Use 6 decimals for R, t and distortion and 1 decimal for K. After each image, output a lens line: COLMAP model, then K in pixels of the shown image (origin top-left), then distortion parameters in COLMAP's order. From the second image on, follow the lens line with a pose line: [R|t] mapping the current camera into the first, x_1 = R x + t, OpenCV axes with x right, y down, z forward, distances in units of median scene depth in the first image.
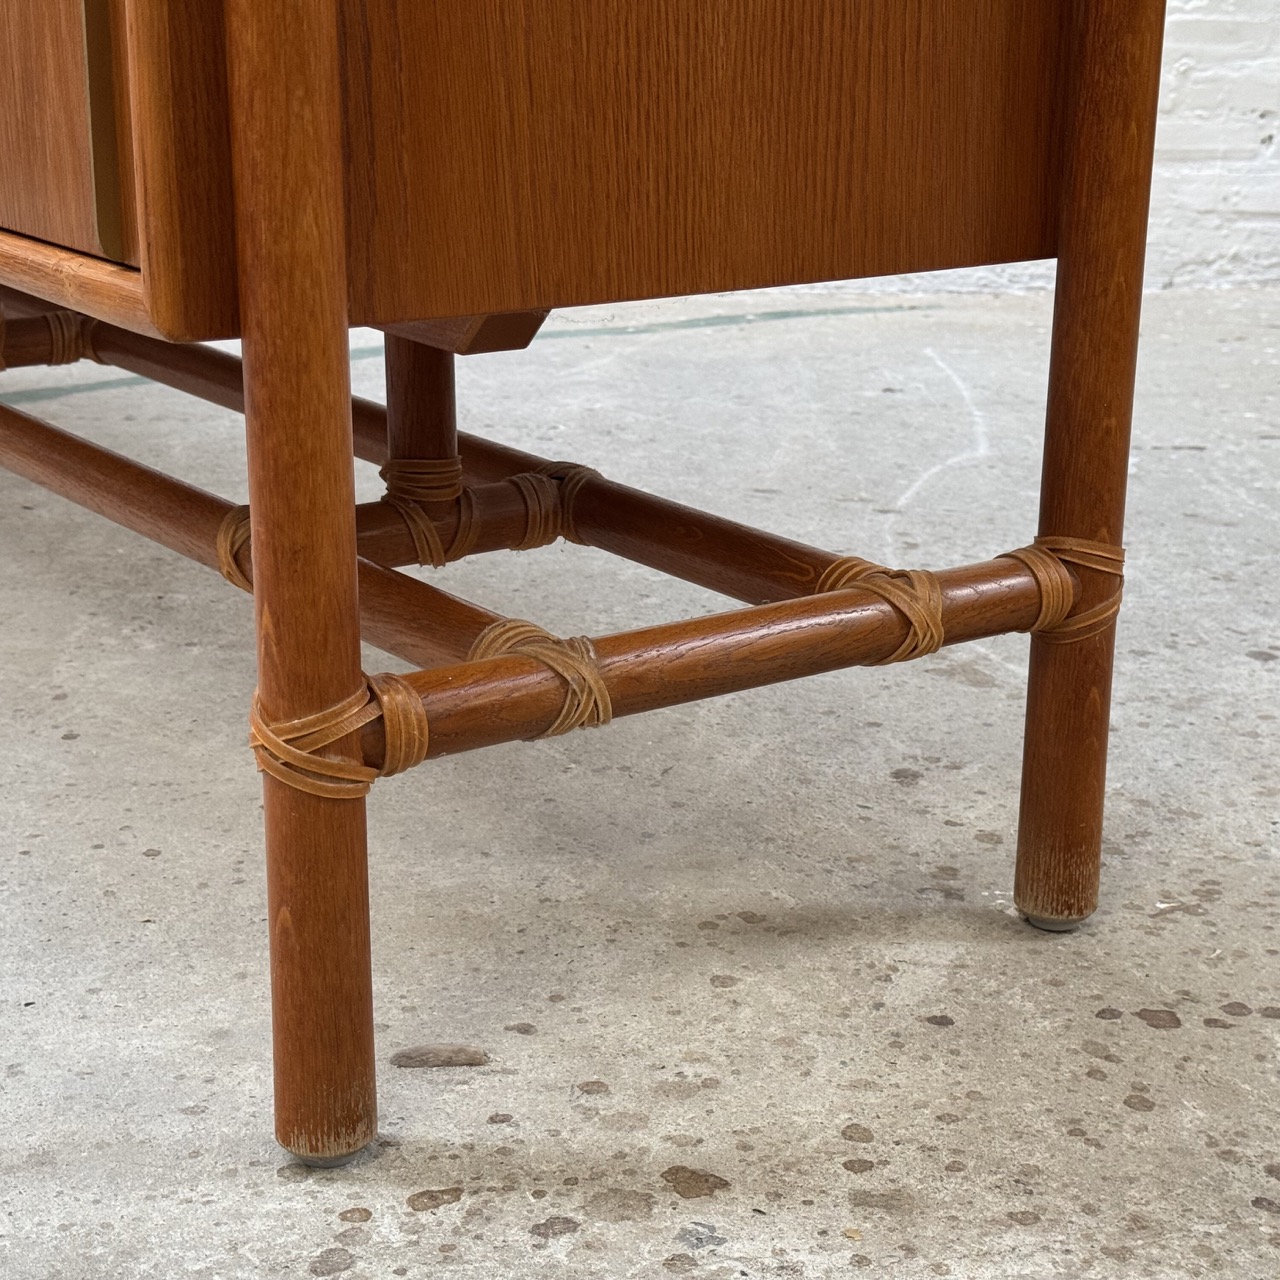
lens RADIAL K [[2407.4, 0, 644.1], [0, 2407.4, 646.9], [0, 0, 1]] dist [0.125661, 0.000000]
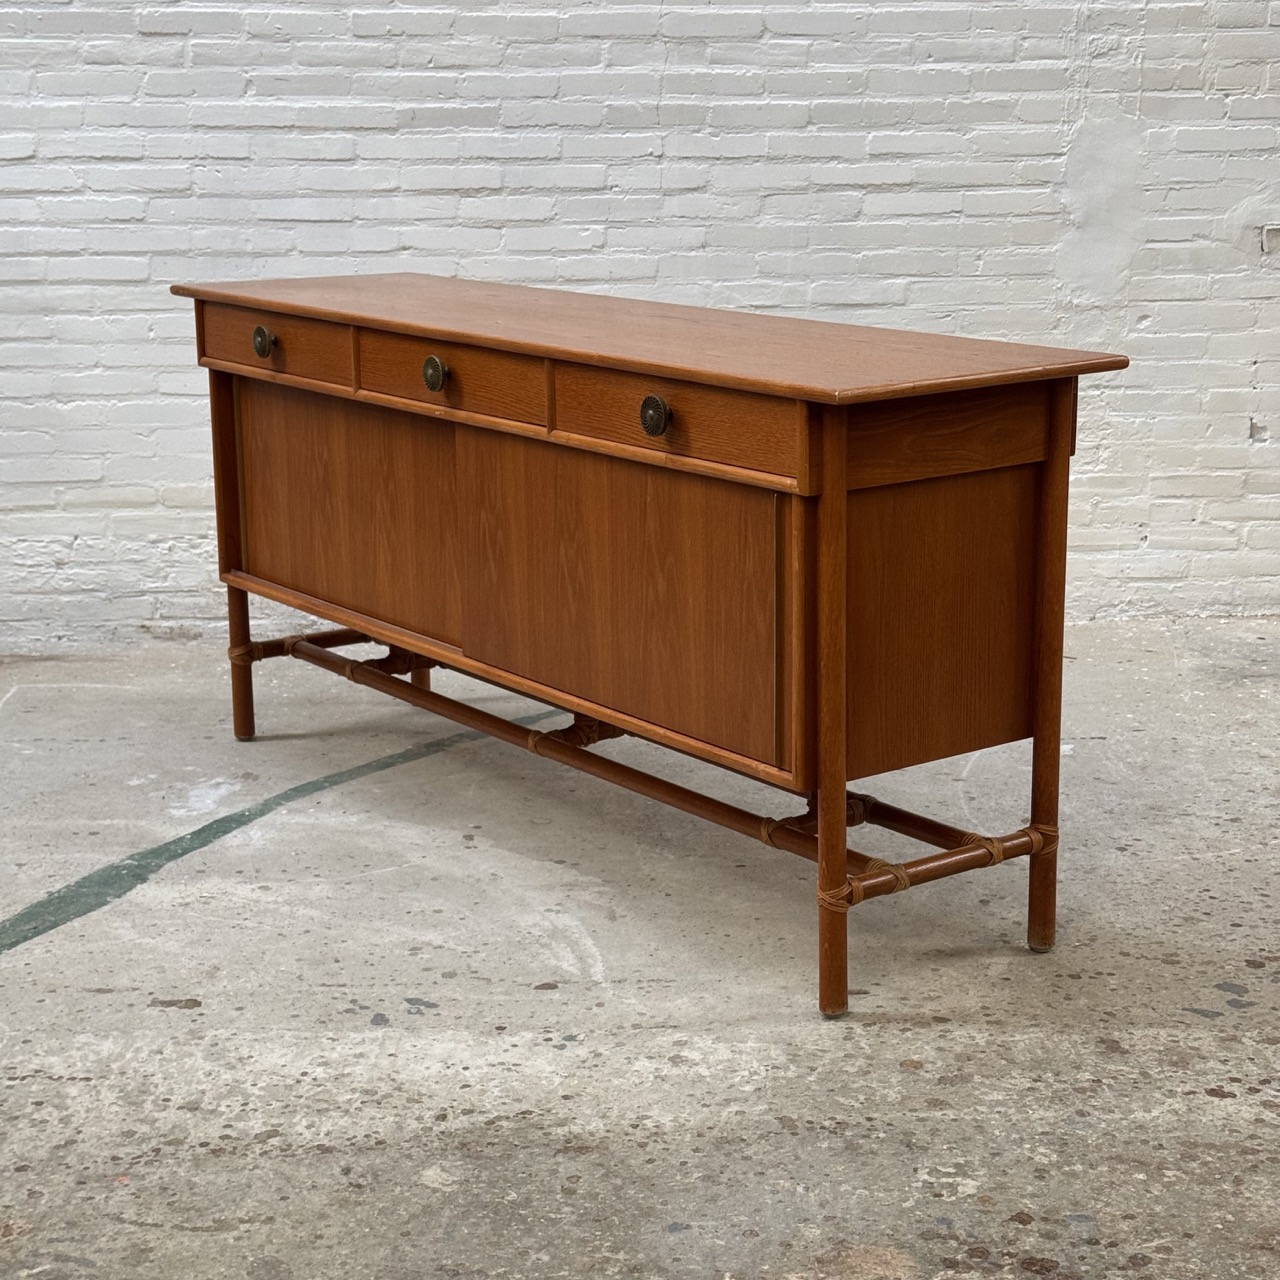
lens RADIAL K [[2407.4, 0, 645.7], [0, 2407.4, 641.7], [0, 0, 1]] dist [0.125661, 0.000000]
pose [[0.999603, -0.026469, 0.009639, -0.341793], [0.026966, 0.998080, -0.055764, -0.114316], [-0.008145, 0.056002, 0.998397, -2.029347]]
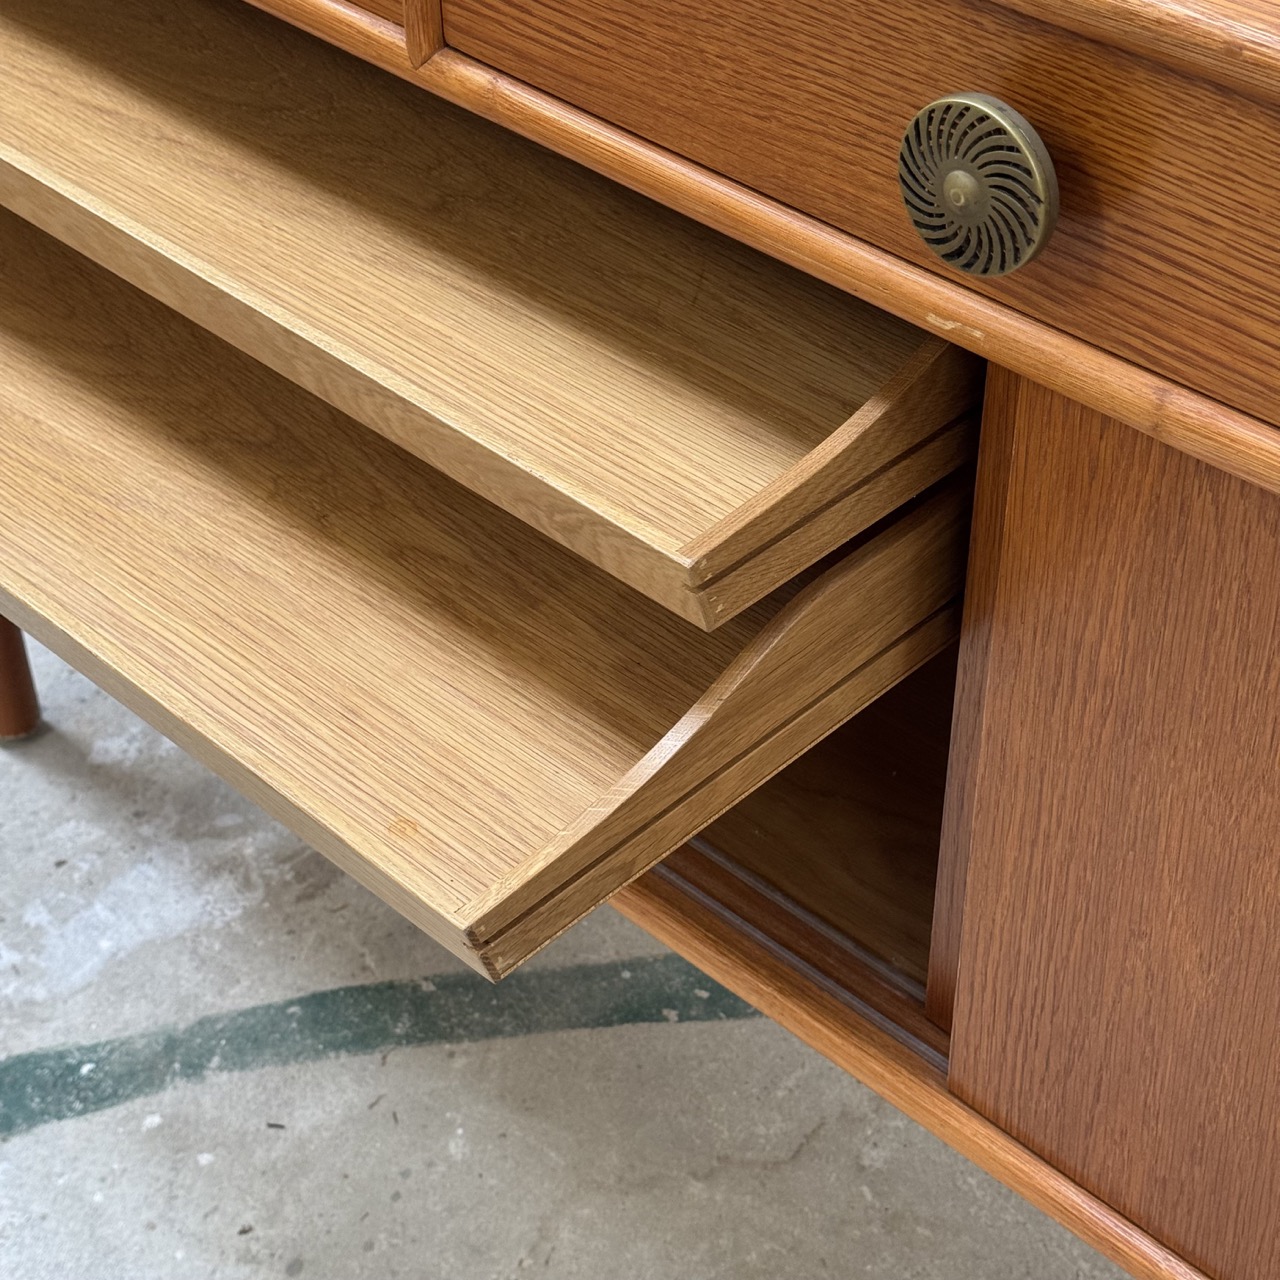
lens RADIAL K [[2407.4, 0, 641.3], [0, 2407.4, 640.6], [0, 0, 1]] dist [0.125661, 0.000000]
pose [[0.719460, 0.425787, -0.548710, -0.079973], [-0.183554, 0.878518, 0.441038, -0.904794], [0.669840, -0.216591, 0.710213, 0.924411]]
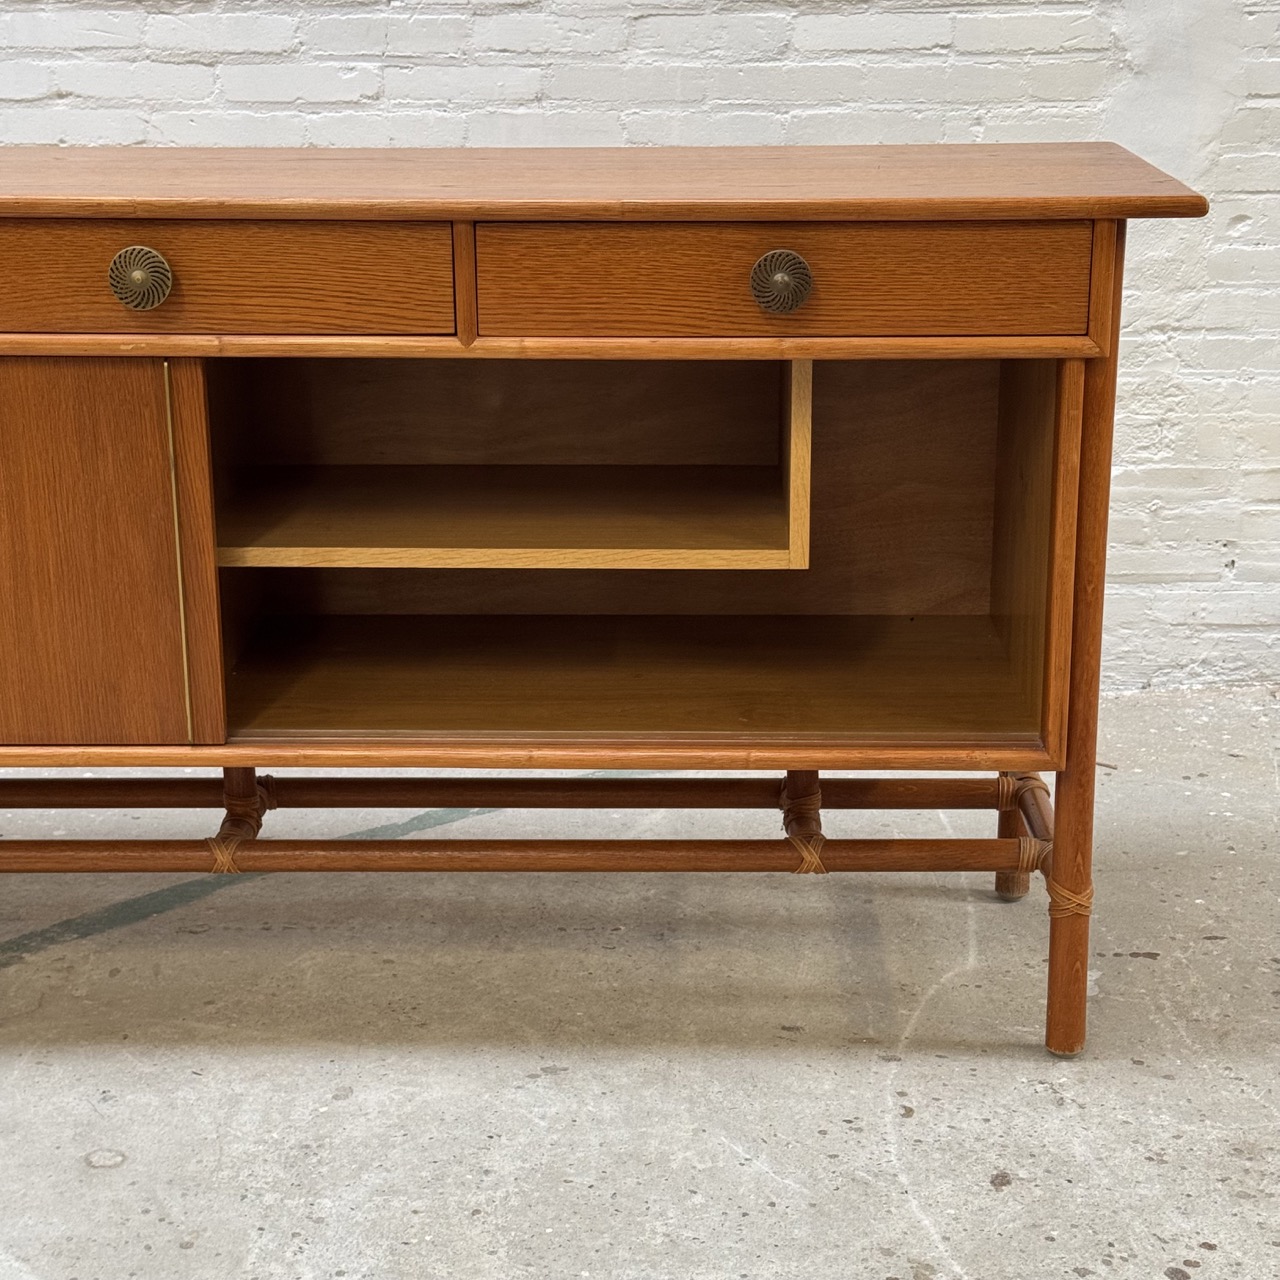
lens RADIAL K [[2407.4, 0, 645.3], [0, 2407.4, 645.4], [0, 0, 1]] dist [0.125661, 0.000000]
pose [[0.999697, -0.012568, -0.021182, 0.009024], [0.012559, 0.999921, -0.000566, -0.457184], [0.021187, 0.000300, 0.999775, -0.400254]]
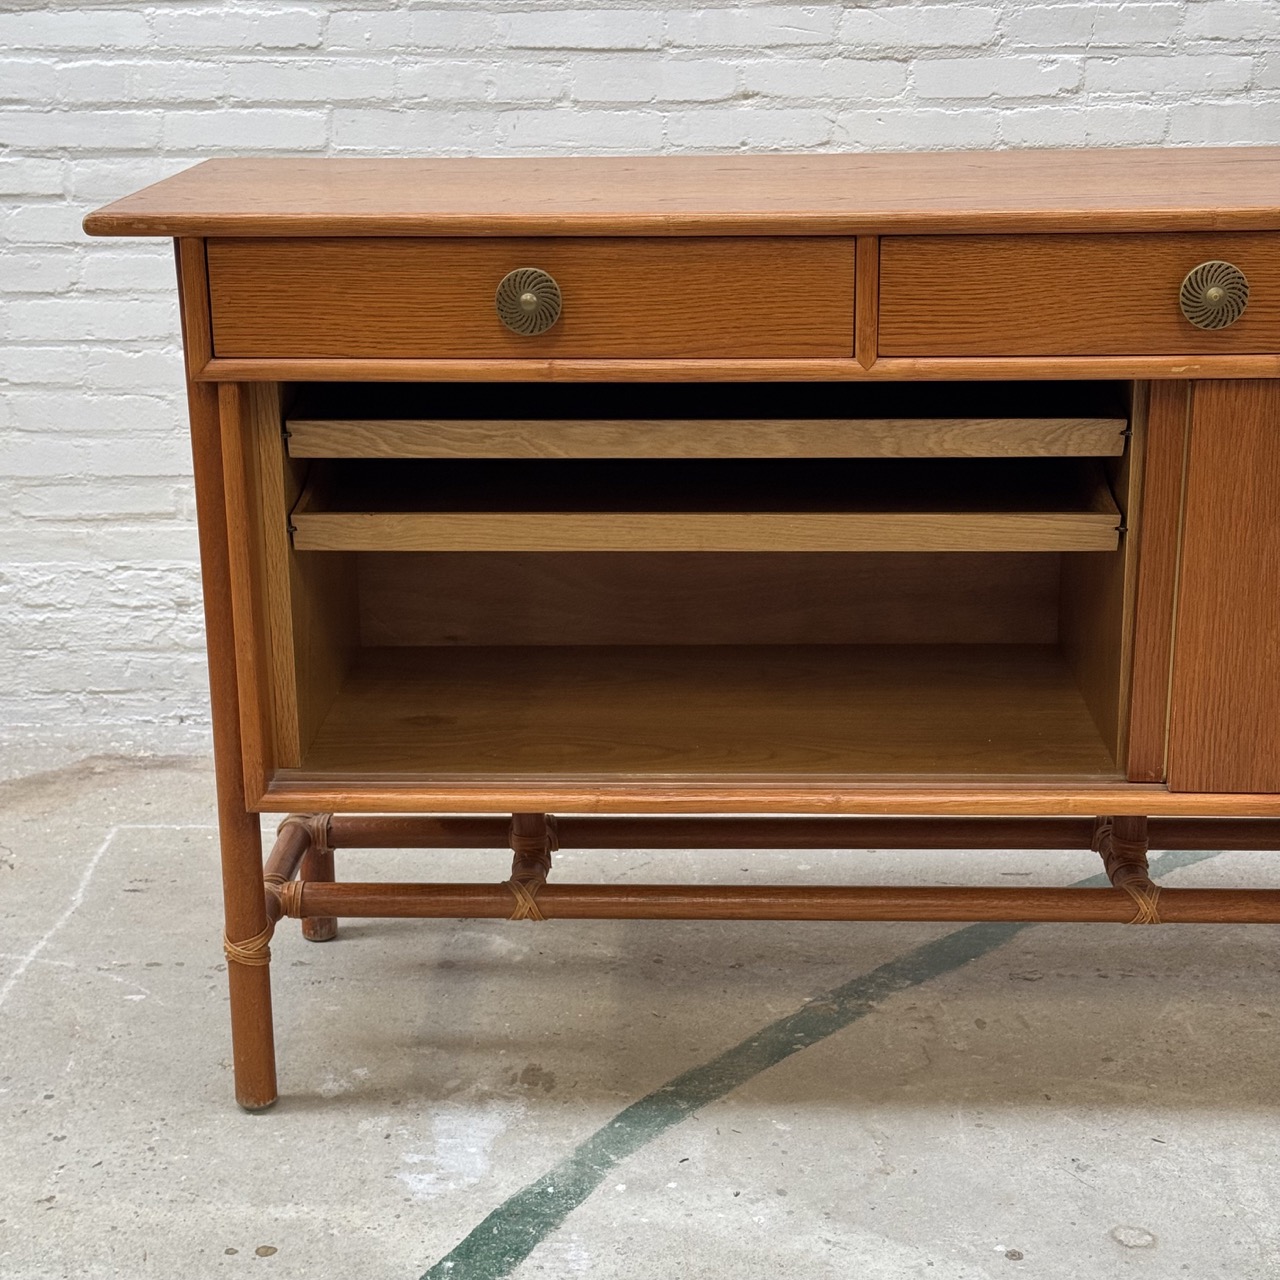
lens RADIAL K [[2407.4, 0, 636.9], [0, 2407.4, 646.4], [0, 0, 1]] dist [0.125661, 0.000000]
pose [[0.999430, -0.014707, -0.030399, -0.778055], [0.014937, 0.999862, 0.007339, -0.513887], [0.030286, -0.007789, 0.999511, -0.291465]]
